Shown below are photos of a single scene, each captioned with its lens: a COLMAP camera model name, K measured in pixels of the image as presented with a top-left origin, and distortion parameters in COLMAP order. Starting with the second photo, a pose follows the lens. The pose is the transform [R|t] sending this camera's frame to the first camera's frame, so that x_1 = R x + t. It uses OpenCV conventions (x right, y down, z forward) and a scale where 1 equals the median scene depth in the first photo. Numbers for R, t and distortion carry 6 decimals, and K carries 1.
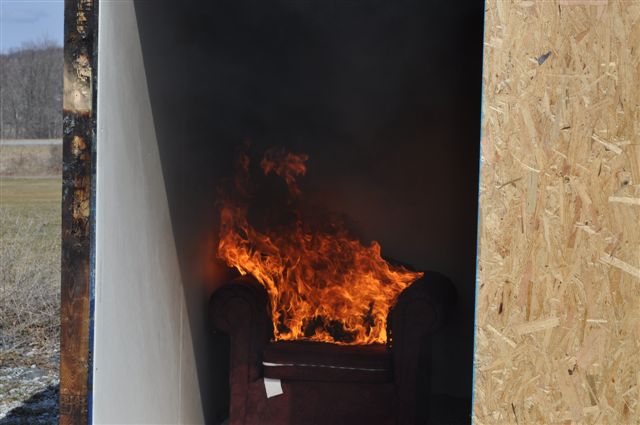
lens RADIAL K [[1605.6, 0, 319.7], [0, 1605.6, 212.3], [0, 0, 1]] dist [-0.088223, 0.000000]
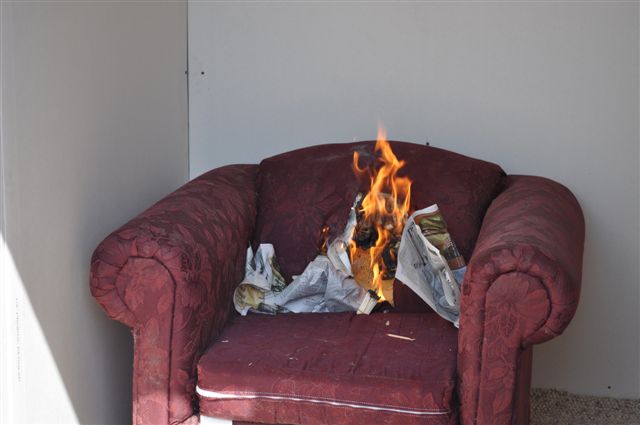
lens RADIAL K [[1605.6, 0, 322.7], [0, 1605.6, 213.9], [0, 0, 1]] dist [-0.088223, 0.000000]
pose [[0.998910, 0.004068, -0.046500, 0.036658], [0.002555, 0.989937, 0.141484, -0.041364], [0.046607, -0.141448, 0.988848, 0.720132]]
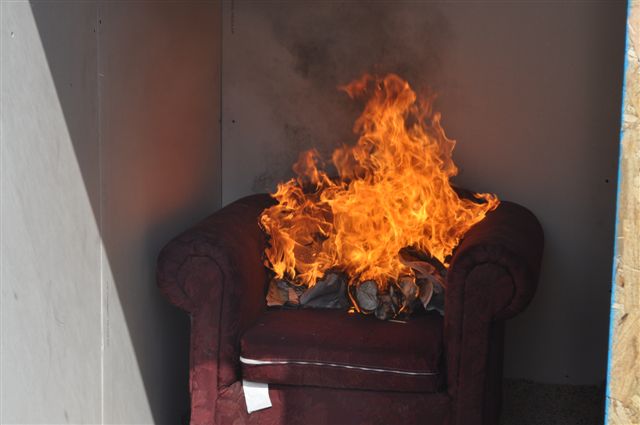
lens RADIAL K [[1605.6, 0, 318.2], [0, 1605.6, 211.8], [0, 0, 1]] dist [-0.088223, 0.000000]
pose [[0.999257, -0.000427, -0.038539, 0.027698], [0.003895, 0.995938, 0.089952, -0.029522], [0.038344, -0.090036, 0.995200, 0.517680]]
